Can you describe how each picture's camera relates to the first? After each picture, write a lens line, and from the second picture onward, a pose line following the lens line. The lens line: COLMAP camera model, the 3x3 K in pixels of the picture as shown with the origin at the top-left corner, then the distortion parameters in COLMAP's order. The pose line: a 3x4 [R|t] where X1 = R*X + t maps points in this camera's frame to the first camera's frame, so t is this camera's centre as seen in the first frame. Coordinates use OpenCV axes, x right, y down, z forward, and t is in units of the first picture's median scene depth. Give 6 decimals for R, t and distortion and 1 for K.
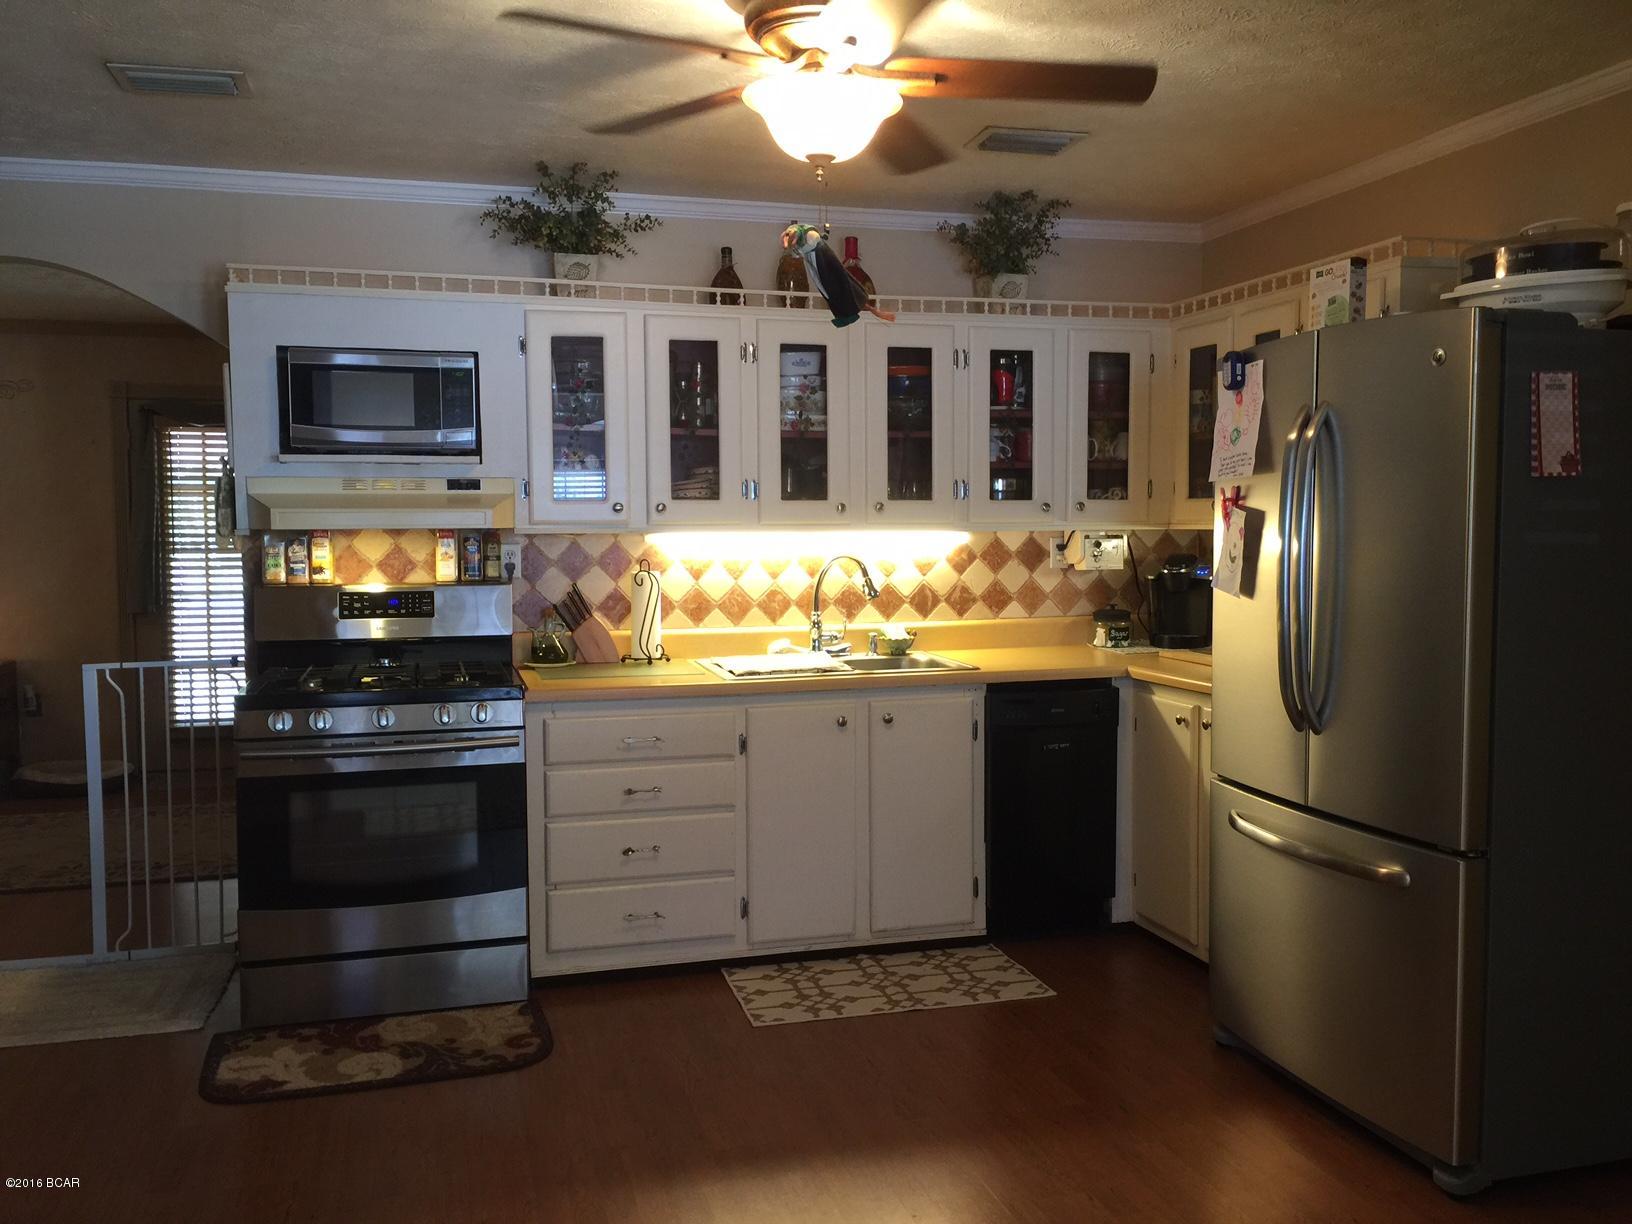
lens RADIAL K [[1403.6, 0, 827.4], [0, 1403.6, 599.8], [0, 0, 1]] dist [0.088092, -0.125536]
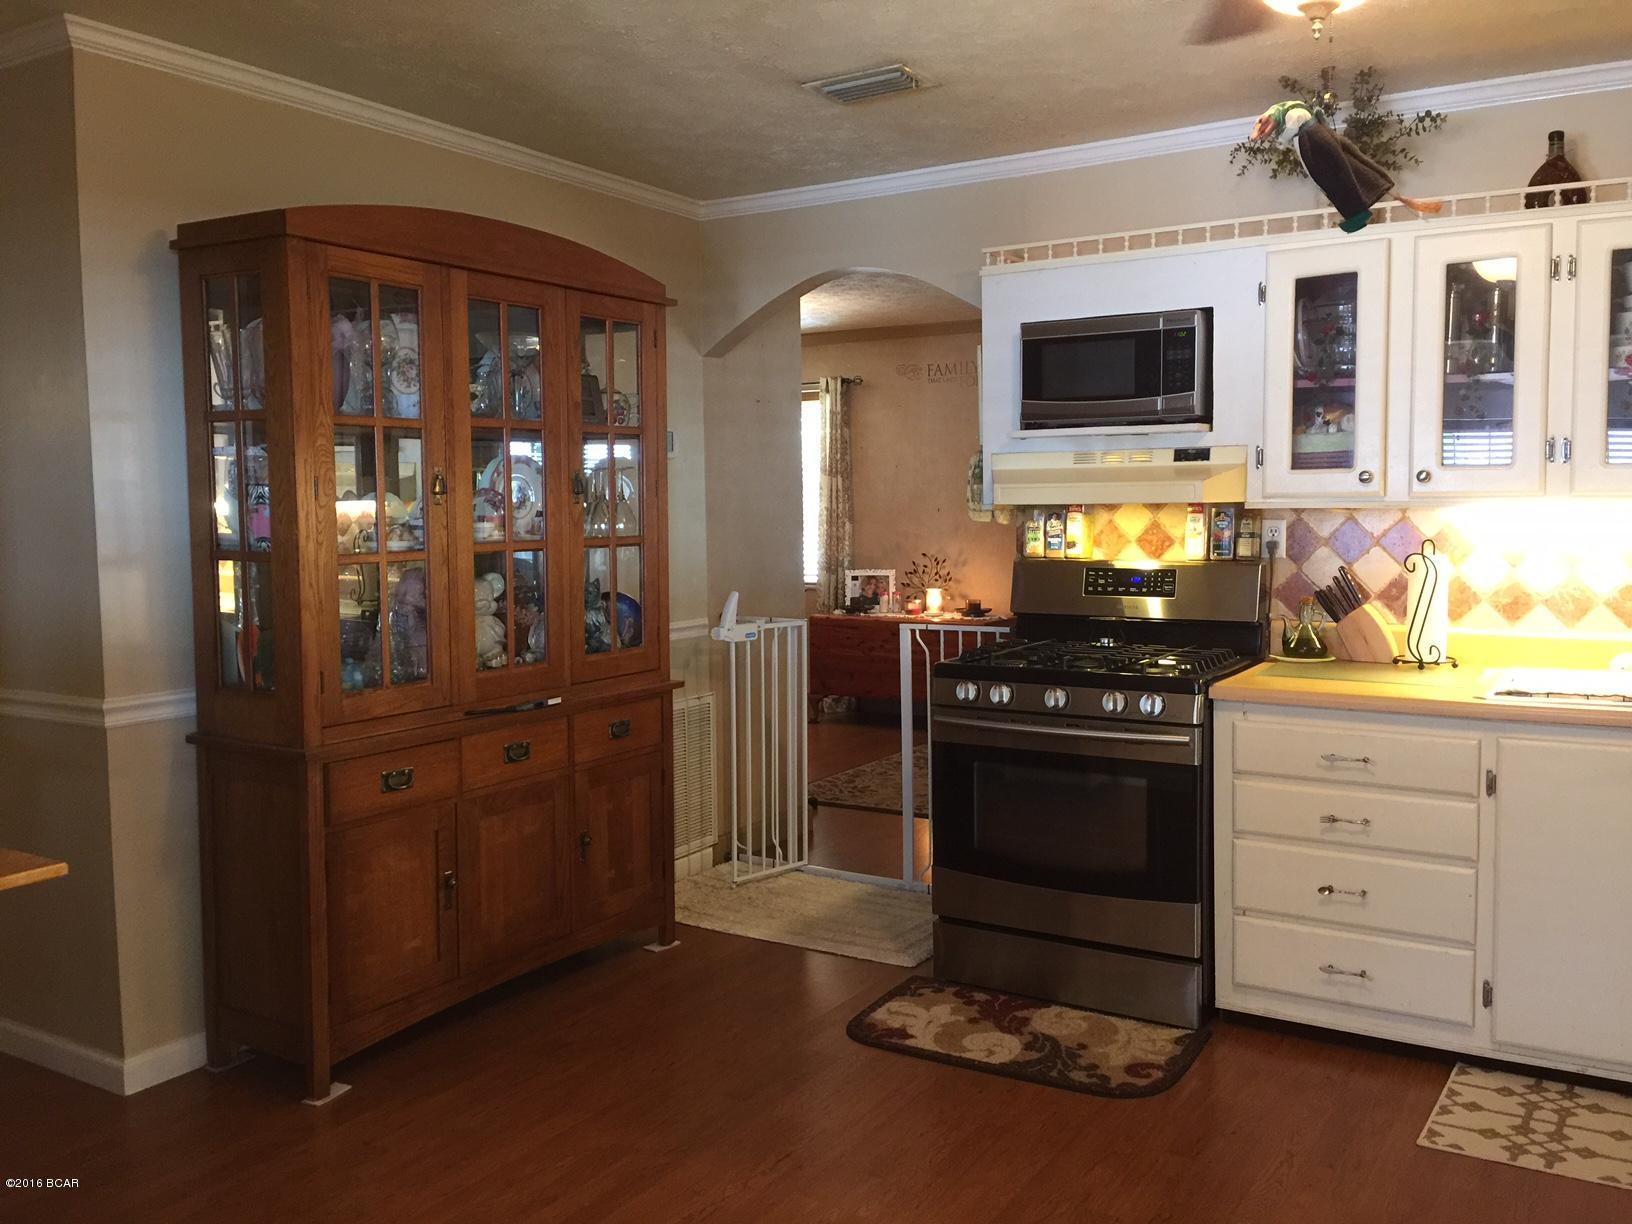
lens RADIAL K [[1403.6, 0, 813.2], [0, 1403.6, 602.6], [0, 0, 1]] dist [0.088092, -0.125536]
pose [[0.672717, 0.053224, -0.737983, 0.258345], [-0.033853, 0.998579, 0.041160, -0.015435], [0.739125, -0.002706, 0.673562, 0.202758]]
